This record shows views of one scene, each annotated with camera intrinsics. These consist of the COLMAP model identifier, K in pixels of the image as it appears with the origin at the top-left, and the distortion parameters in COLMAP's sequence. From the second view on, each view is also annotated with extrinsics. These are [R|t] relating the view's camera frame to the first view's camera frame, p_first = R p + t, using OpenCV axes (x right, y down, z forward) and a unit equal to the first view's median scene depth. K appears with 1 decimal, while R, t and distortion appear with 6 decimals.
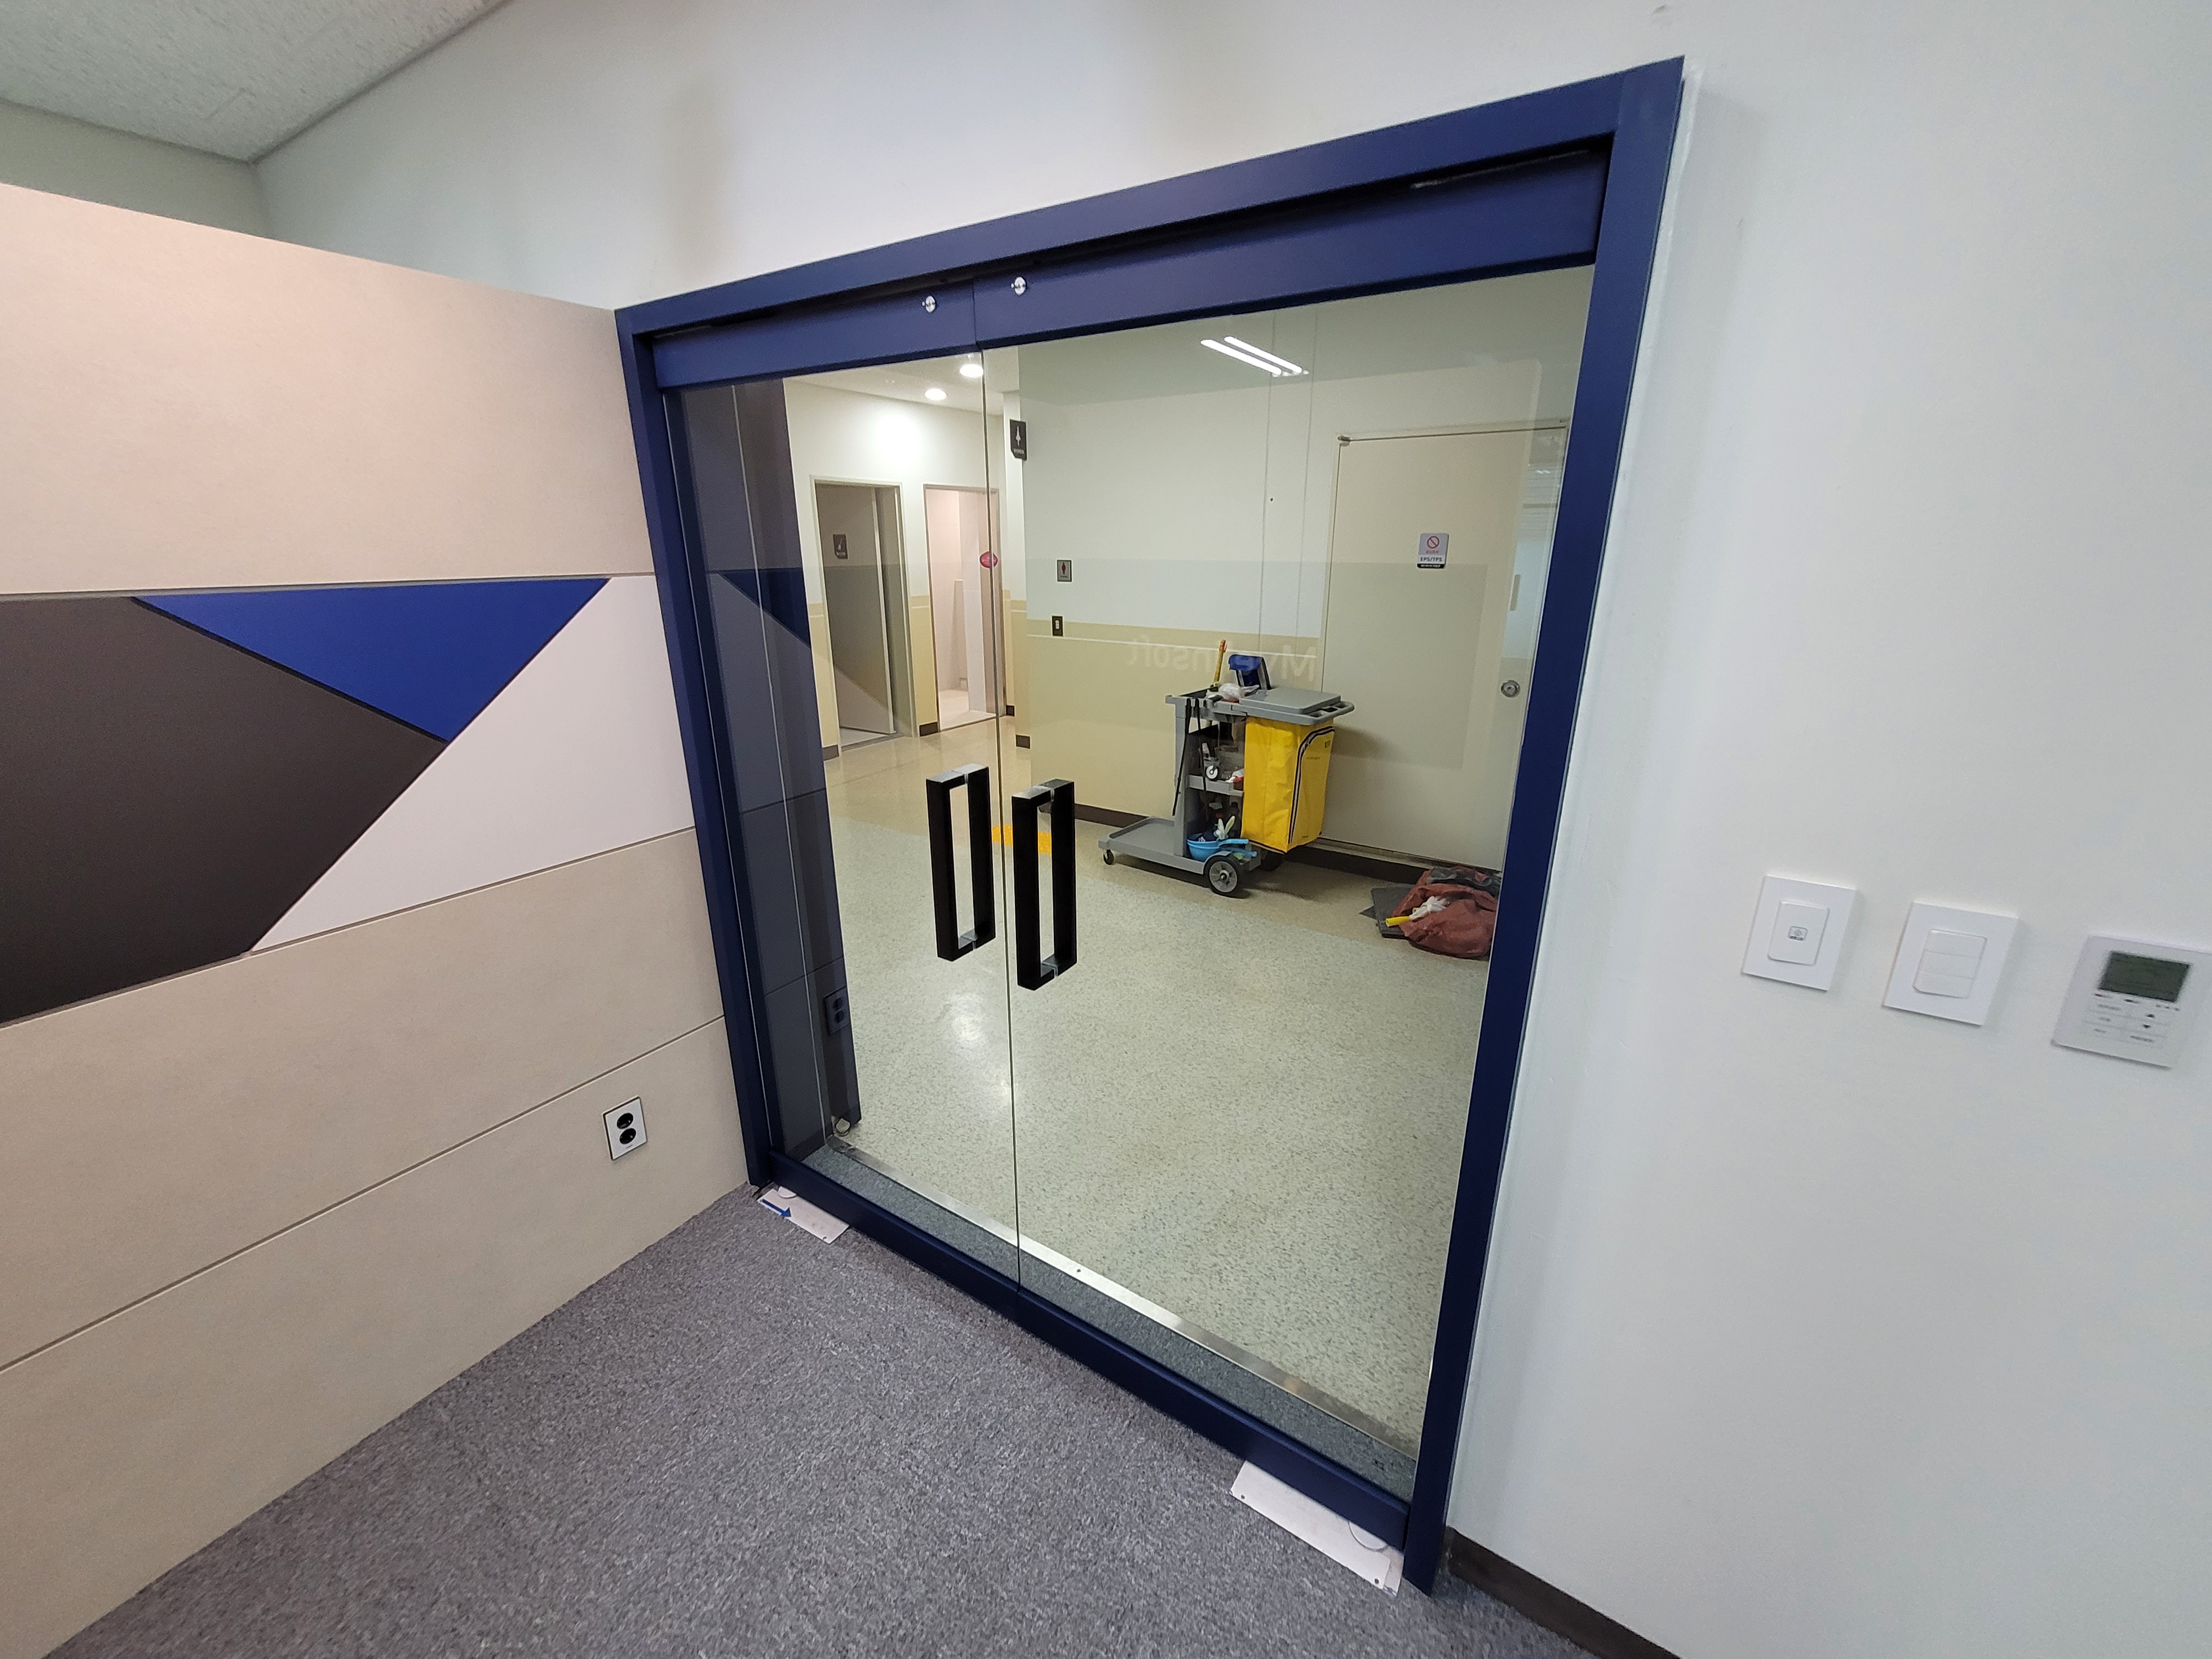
lens RADIAL K [[873.5, 0, 1110.6], [0, 873.5, 819.6], [0, 0, 1]] dist [-0.002865, -0.000411]
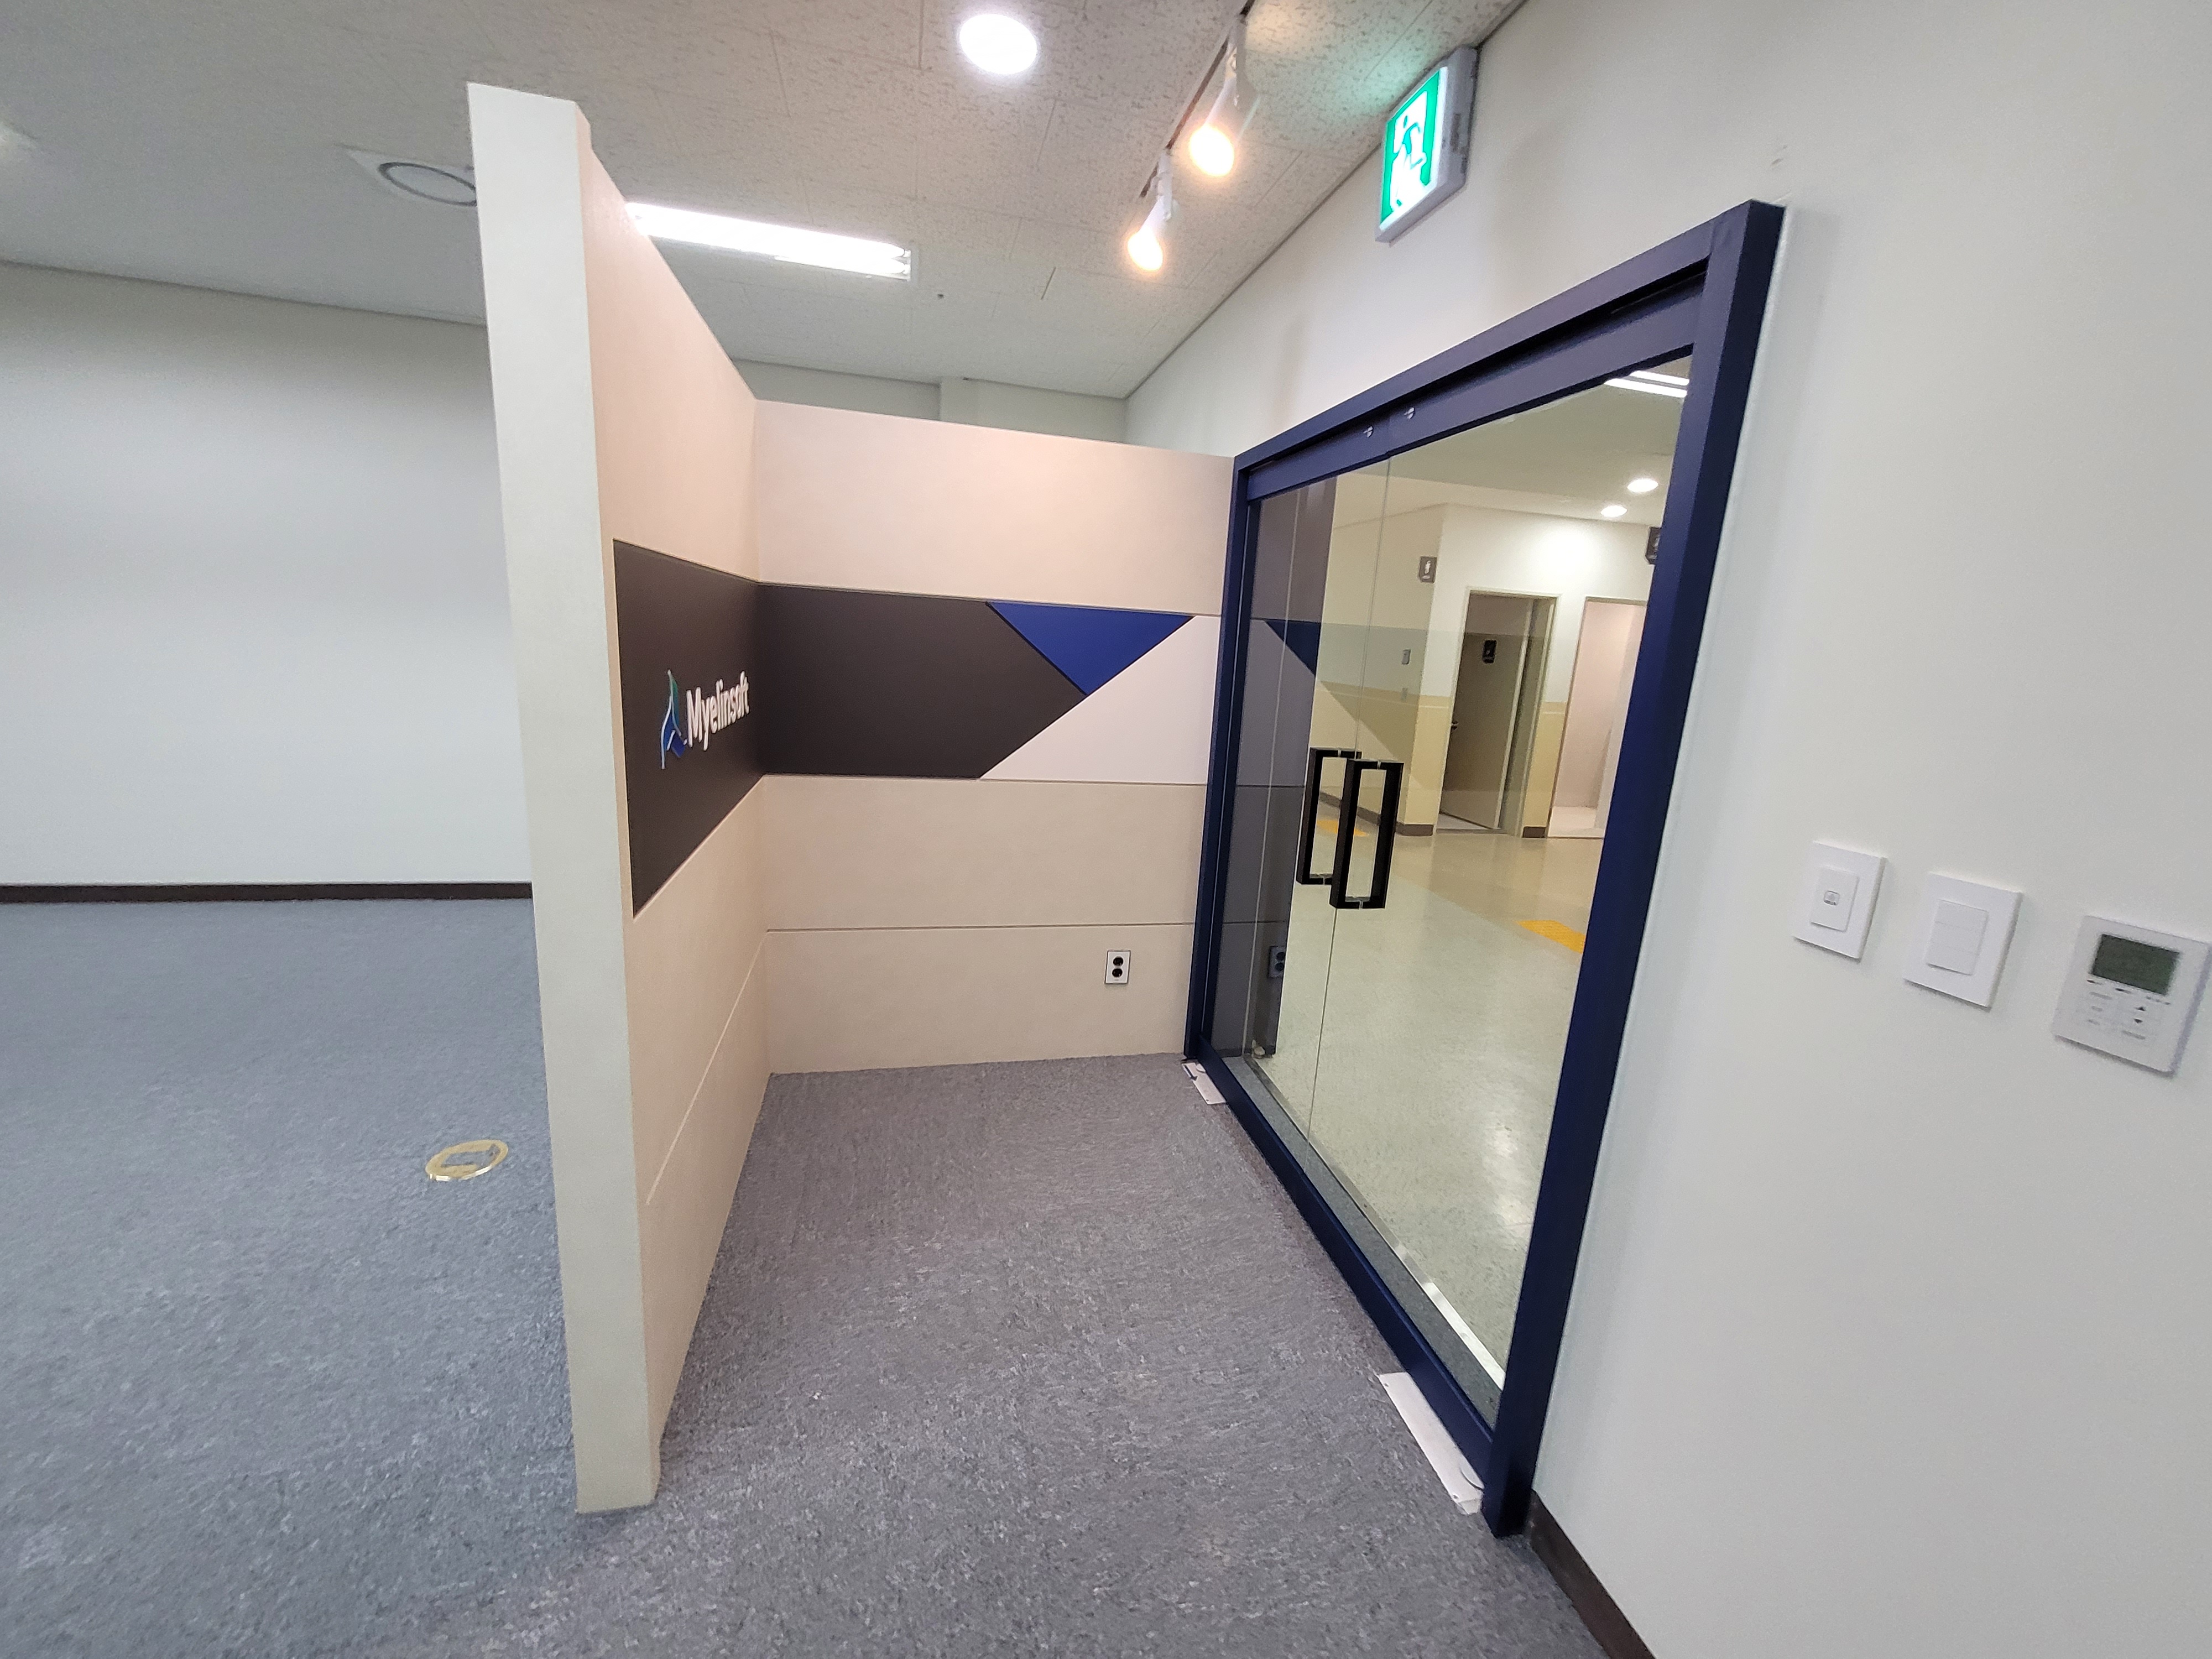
lens RADIAL K [[886.3, 0, 1106.0], [0, 886.3, 829.5], [0, 0, 1]] dist [-0.010512, -0.000371]
pose [[0.706677, 0.187656, -0.682197, 0.517008], [-0.275006, 0.961225, -0.020465, 0.186388], [0.651905, 0.202070, 0.730882, -0.227986]]
